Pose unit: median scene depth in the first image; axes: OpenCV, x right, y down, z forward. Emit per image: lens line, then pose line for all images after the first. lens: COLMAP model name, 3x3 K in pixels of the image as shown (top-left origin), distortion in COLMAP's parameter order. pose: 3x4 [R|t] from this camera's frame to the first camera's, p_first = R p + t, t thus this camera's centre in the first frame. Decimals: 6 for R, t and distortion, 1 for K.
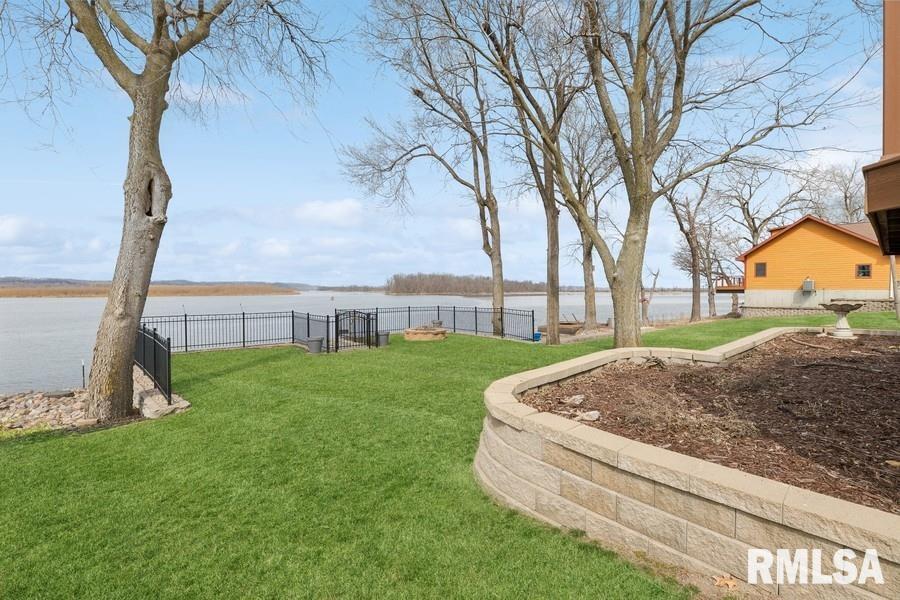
lens RADIAL K [[403.4, 0, 452.0], [0, 403.4, 295.9], [0, 0, 1]] dist [0.001019, 0.000352]
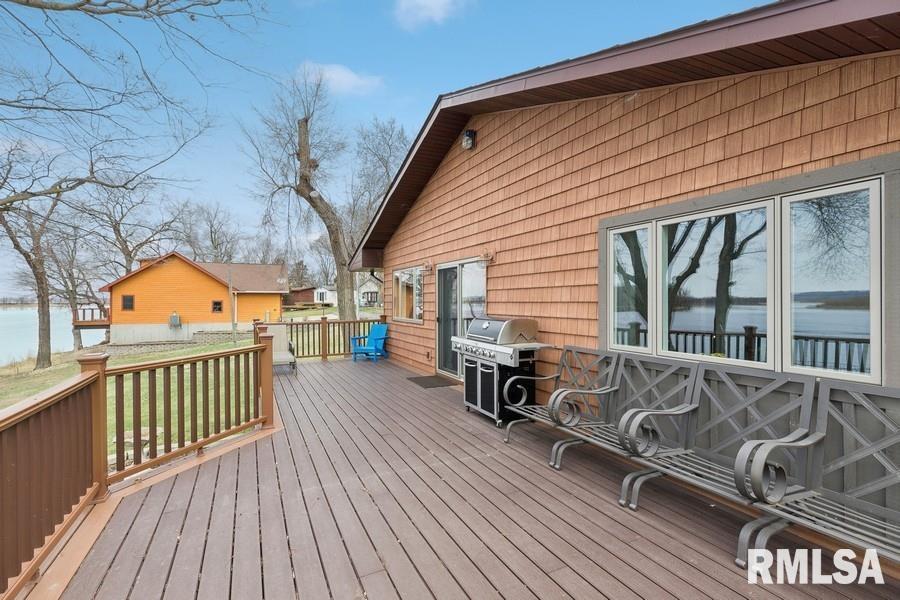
lens RADIAL K [[405.5, 0, 450.0], [0, 405.5, 300.0], [0, 0, 1]] dist [0.002650, 0.000493]
pose [[0.277078, 0.002737, 0.960843, 0.132043], [0.016353, 0.999838, -0.007564, -0.095091], [-0.960708, 0.017808, 0.276988, 0.055002]]
